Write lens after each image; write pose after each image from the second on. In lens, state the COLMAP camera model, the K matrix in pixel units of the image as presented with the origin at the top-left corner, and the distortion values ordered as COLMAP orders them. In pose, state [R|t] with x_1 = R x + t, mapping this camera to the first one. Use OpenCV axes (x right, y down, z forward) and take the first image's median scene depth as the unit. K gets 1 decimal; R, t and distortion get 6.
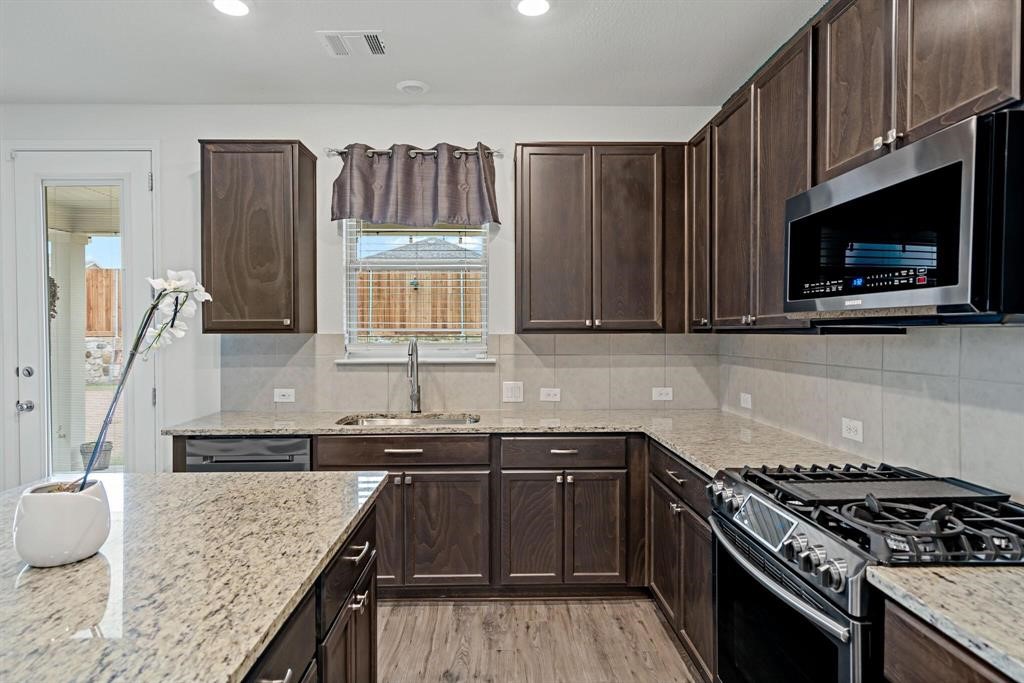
lens RADIAL K [[569.3, 0, 512.4], [0, 569.3, 341.6], [0, 0, 1]] dist [0.002579, 0.000040]
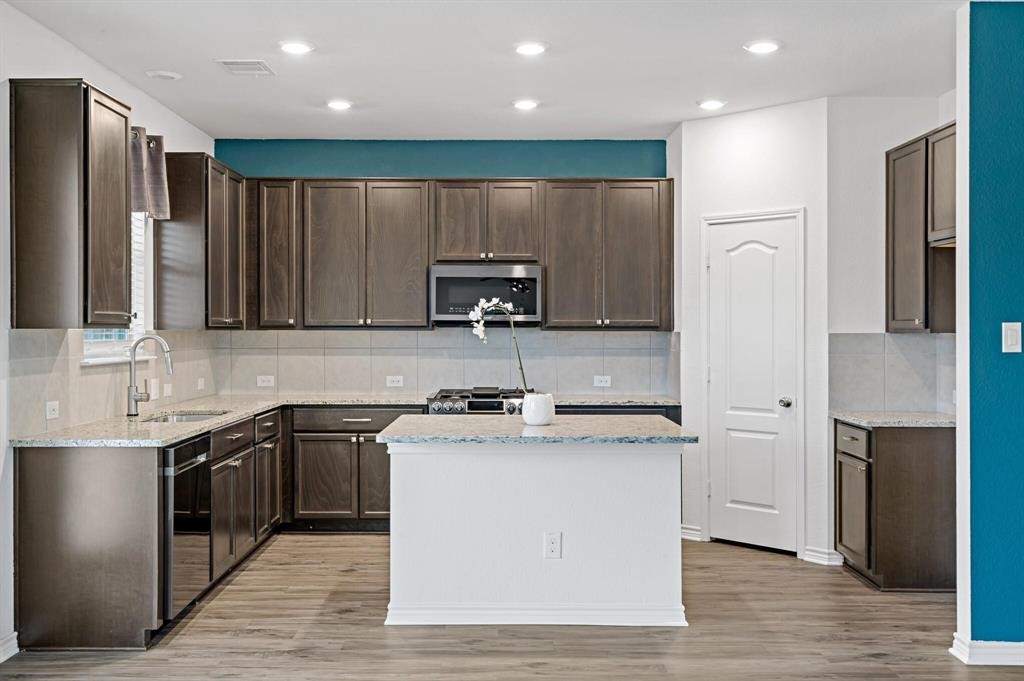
lens RADIAL K [[1012.9, 0, 487.5], [0, 1012.9, 327.8], [0, 0, 1]] dist [-0.003722, 0.000000]
pose [[0.024628, 0.005741, 0.999680, -2.801727], [0.014468, 0.999877, -0.006098, 0.002826], [-0.999592, 0.014613, 0.024542, 0.626686]]
